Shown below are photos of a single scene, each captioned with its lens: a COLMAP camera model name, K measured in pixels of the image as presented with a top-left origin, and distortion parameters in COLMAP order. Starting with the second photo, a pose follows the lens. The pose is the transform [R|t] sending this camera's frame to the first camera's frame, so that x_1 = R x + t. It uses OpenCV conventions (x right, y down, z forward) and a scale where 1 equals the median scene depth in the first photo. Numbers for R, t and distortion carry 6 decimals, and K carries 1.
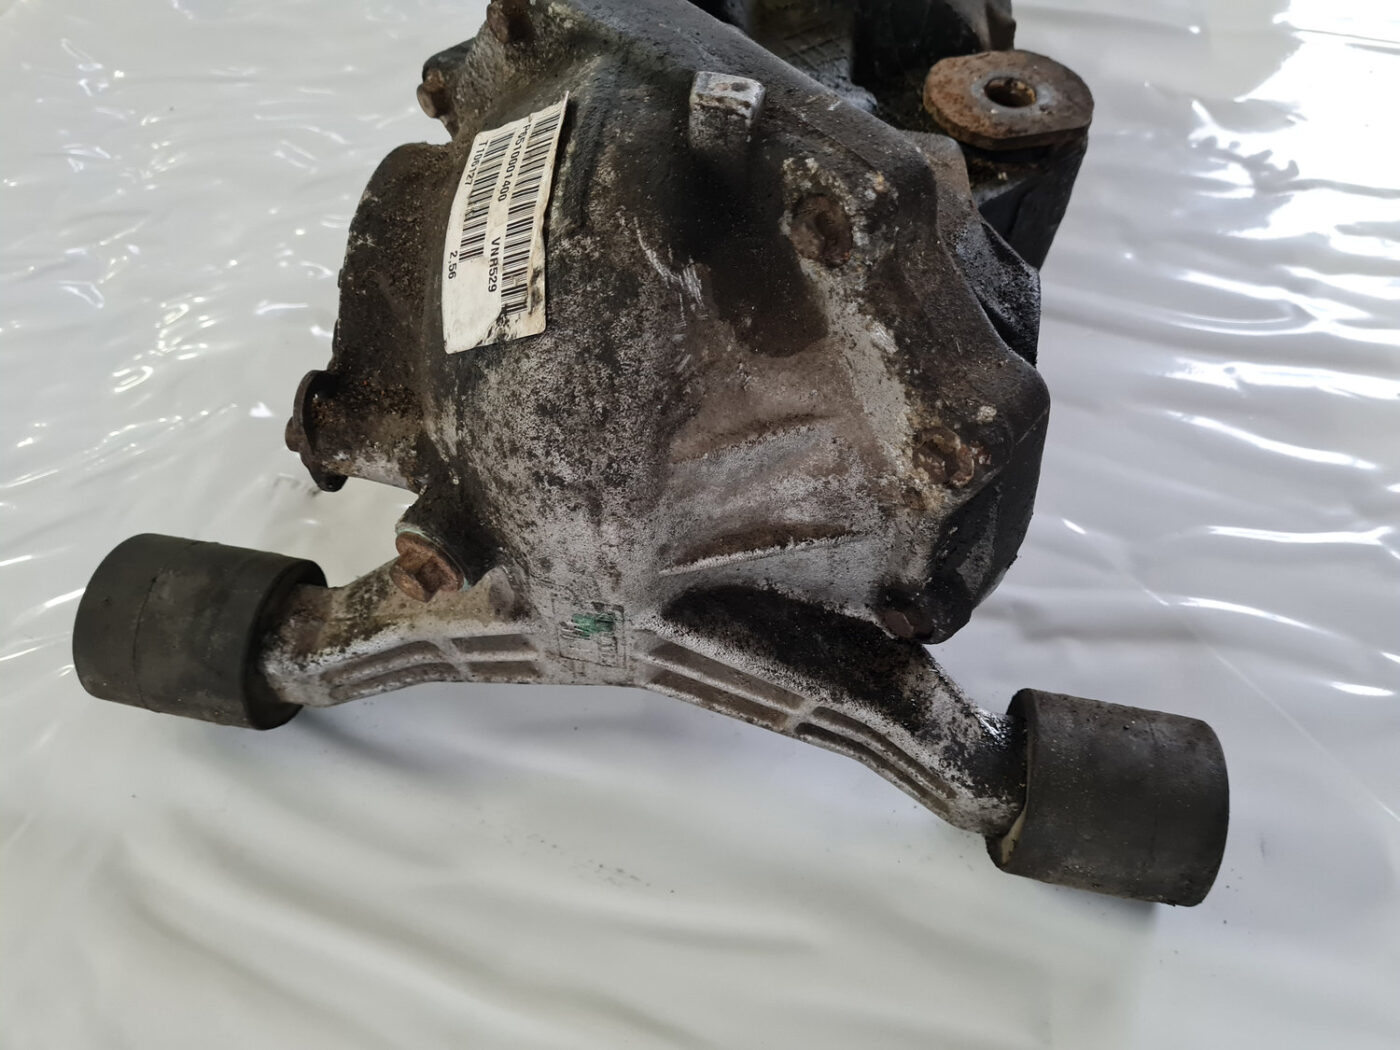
lens RADIAL K [[1065.2, 0, 700.0], [0, 1065.2, 525.0], [0, 0, 1]] dist [0.007921, 0.001394]
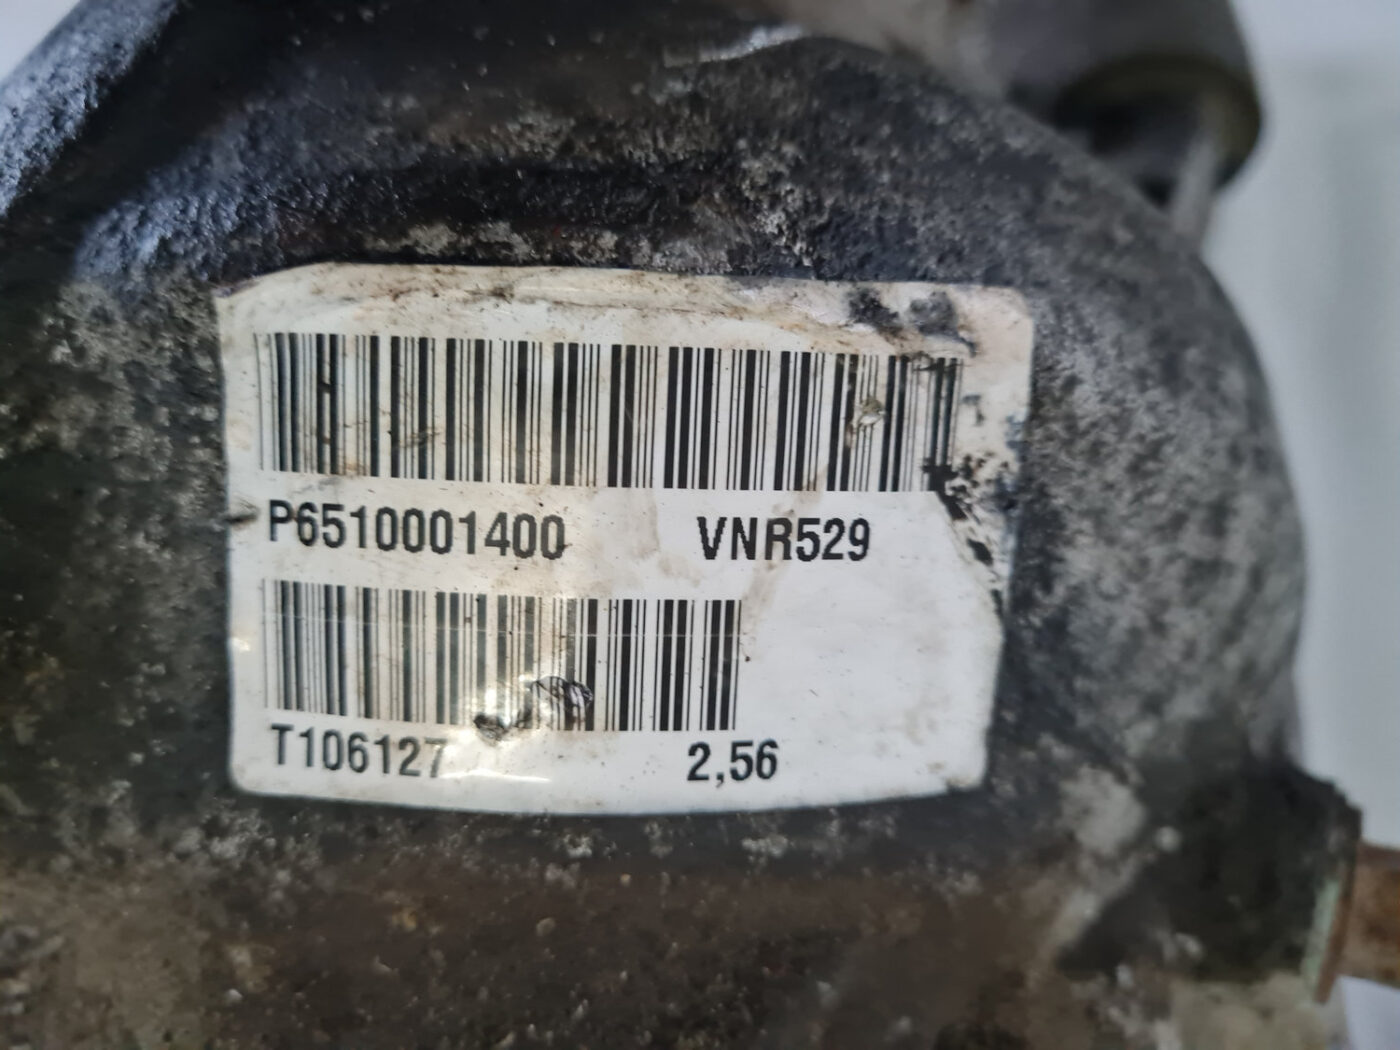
lens RADIAL K [[1065.2, 0, 699.9], [0, 1065.2, 522.7], [0, 0, 1]] dist [0.007921, 0.001394]
pose [[-0.156587, -0.855777, 0.493078, -0.354251], [0.955354, -0.004589, 0.295427, -0.376978], [-0.250557, 0.517324, 0.818289, 0.789735]]
